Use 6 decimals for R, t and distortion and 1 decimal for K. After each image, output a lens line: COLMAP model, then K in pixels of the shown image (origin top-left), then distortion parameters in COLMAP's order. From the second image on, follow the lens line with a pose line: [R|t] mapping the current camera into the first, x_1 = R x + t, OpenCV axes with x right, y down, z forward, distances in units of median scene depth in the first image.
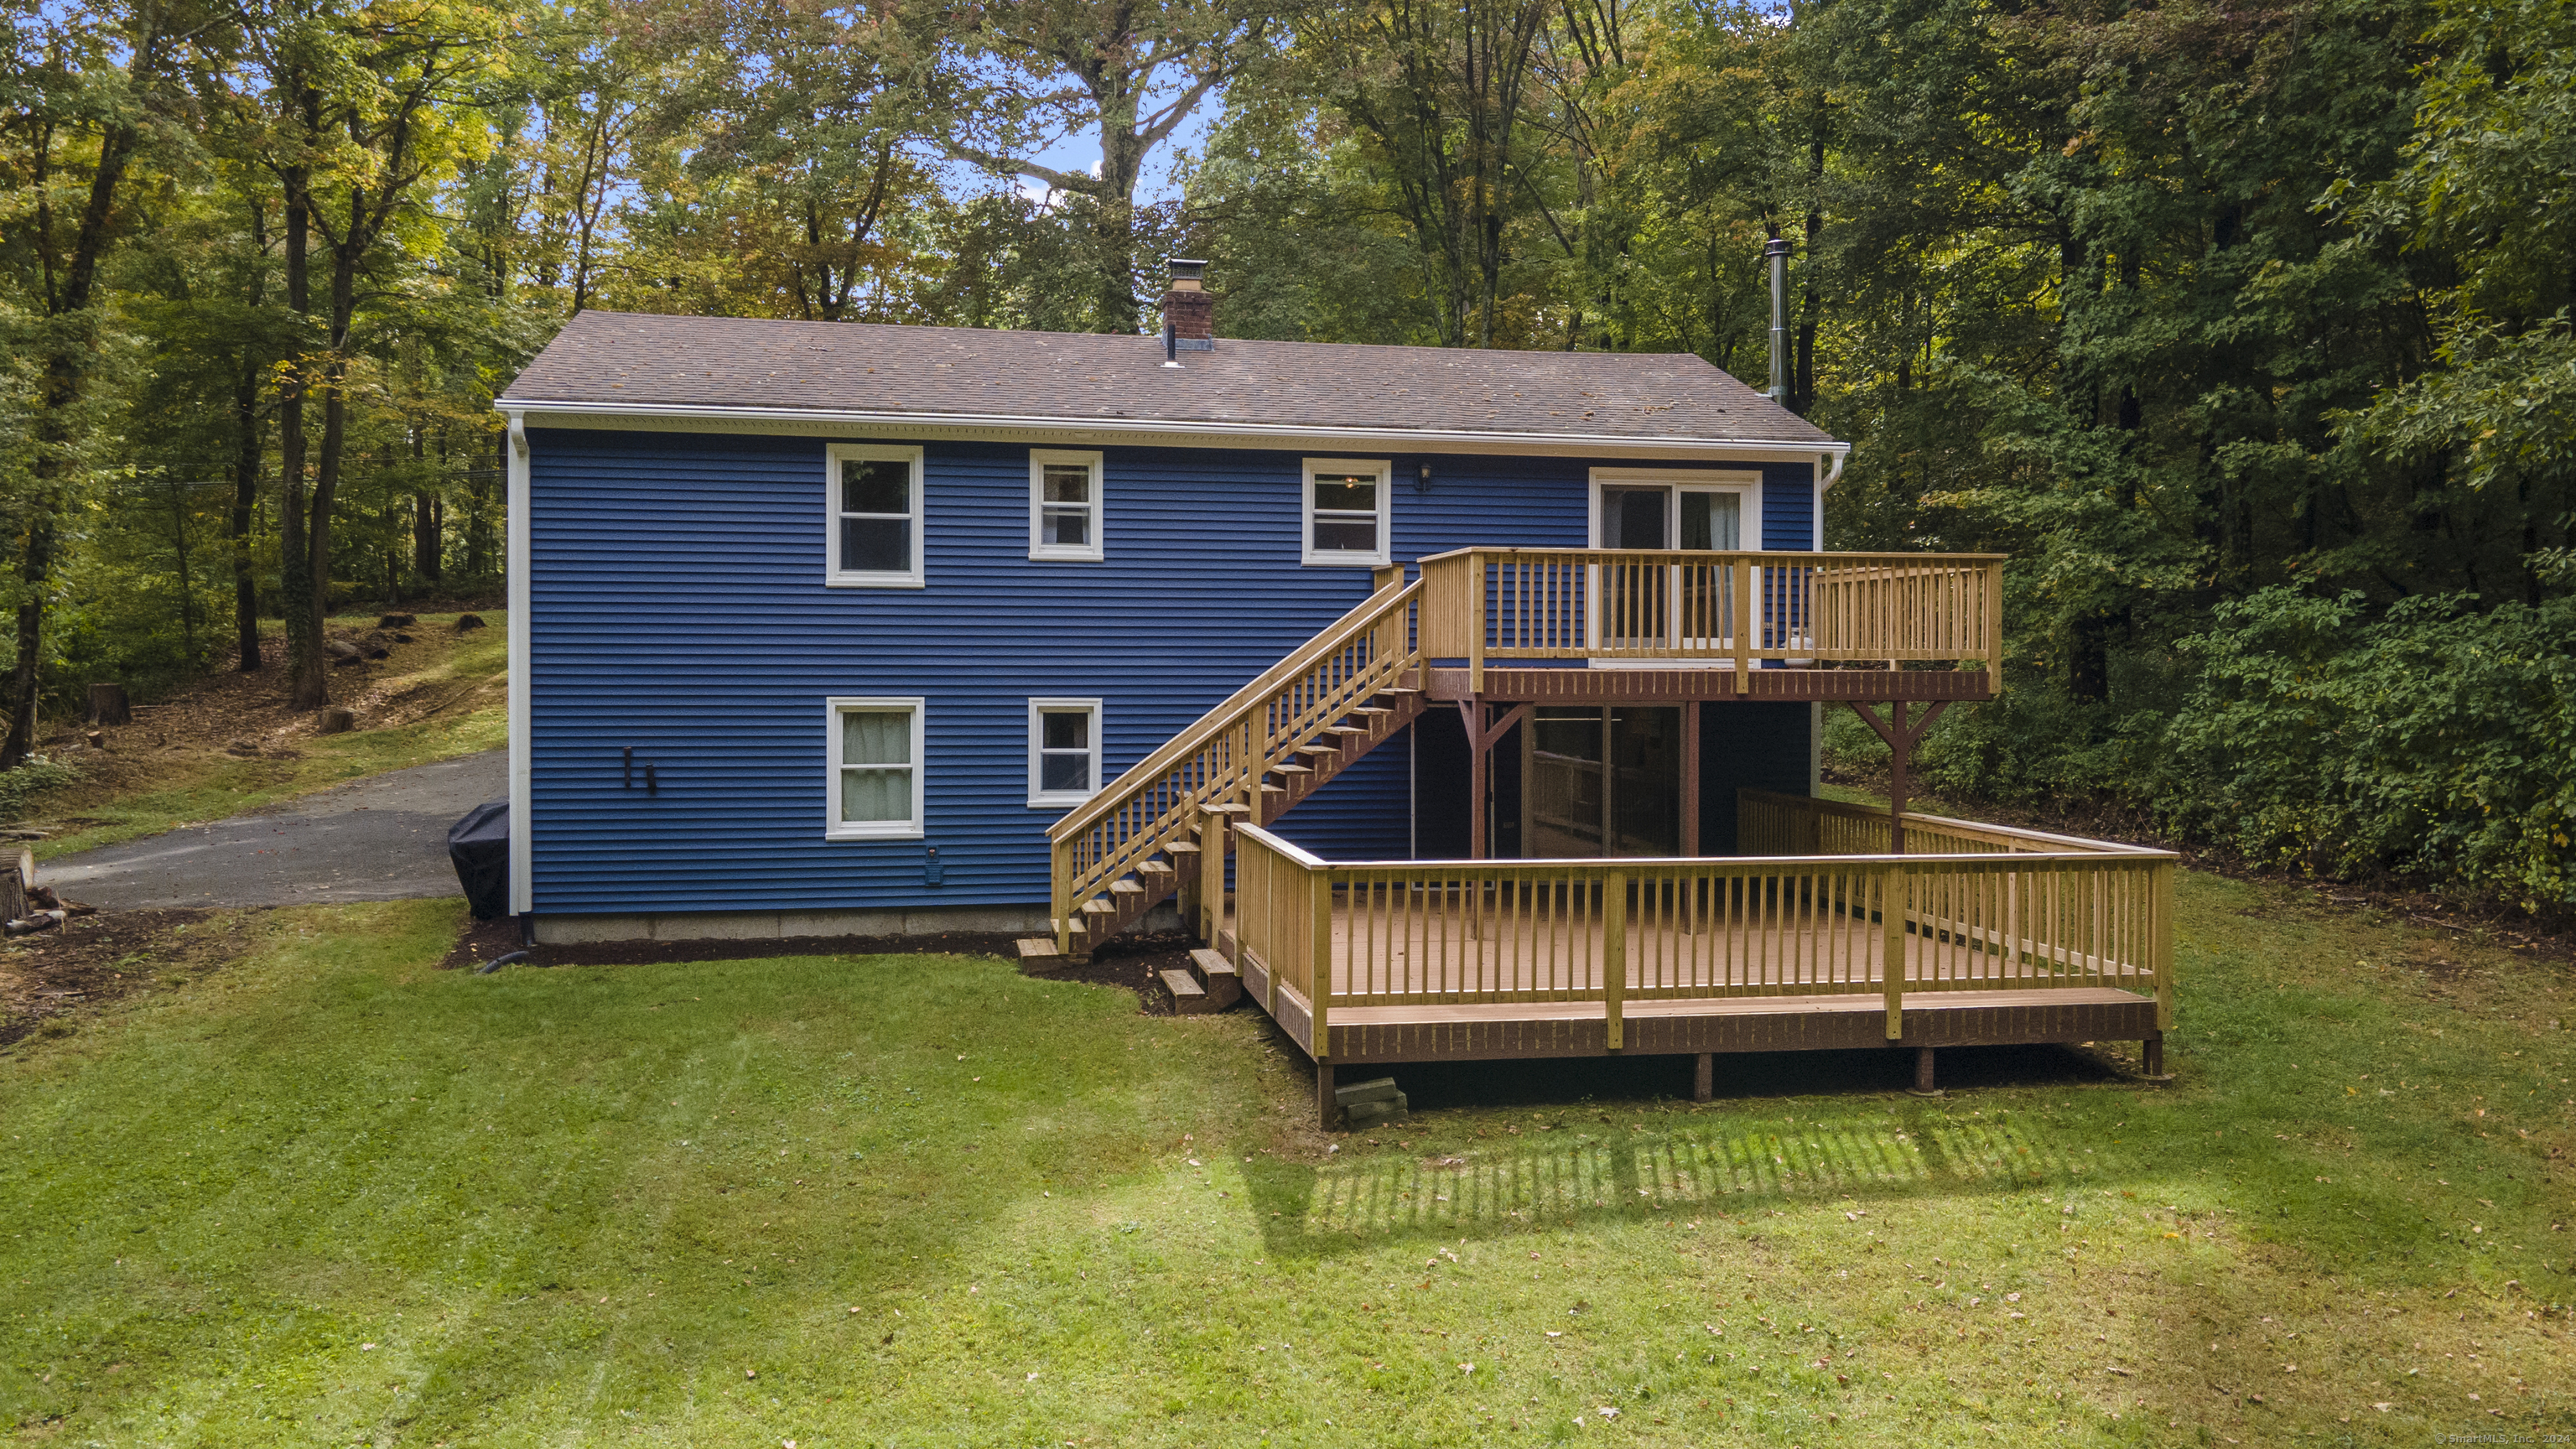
lens RADIAL K [[1977.9, 0, 1288.0], [0, 1977.9, 724.5], [0, 0, 1]] dist [0.028099, -0.001350]
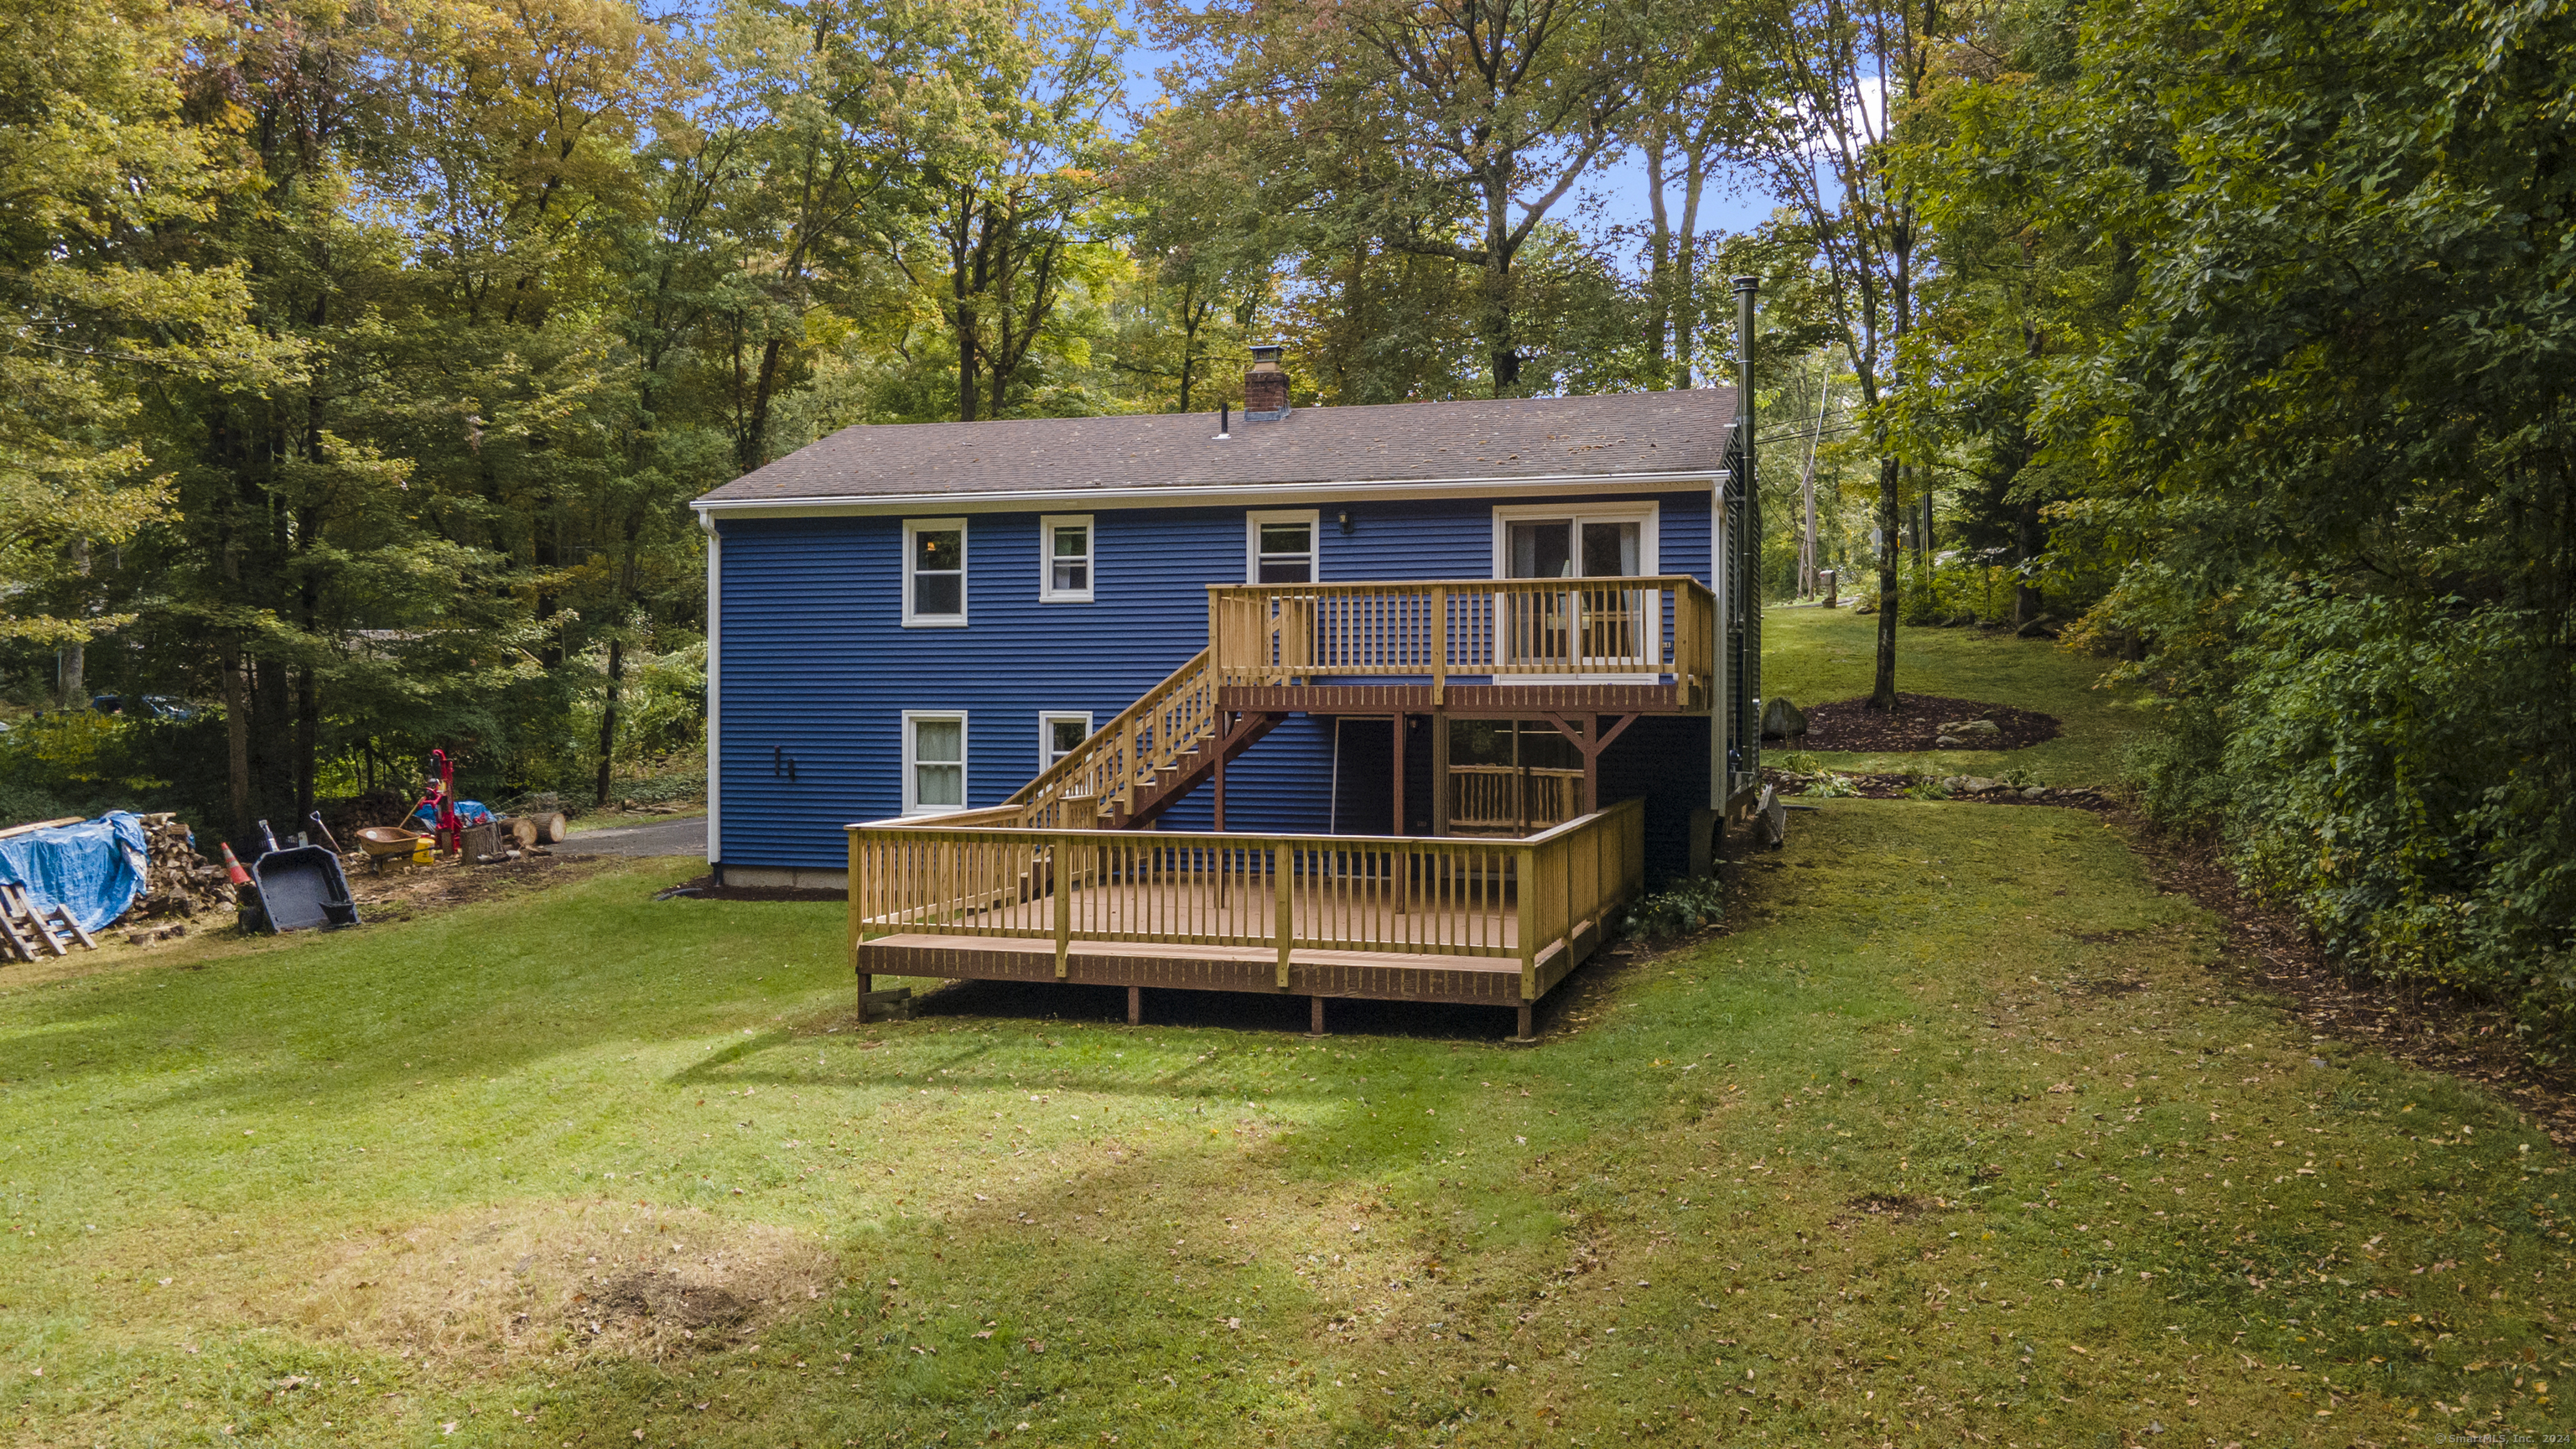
lens RADIAL K [[1977.9, 0, 1288.0], [0, 1977.9, 724.5], [0, 0, 1]] dist [0.028099, -0.001350]
pose [[0.876837, 0.002755, -0.480779, 0.620557], [-0.010360, 0.999860, -0.013165, 0.010373], [0.480676, 0.016525, 0.876743, -0.039576]]
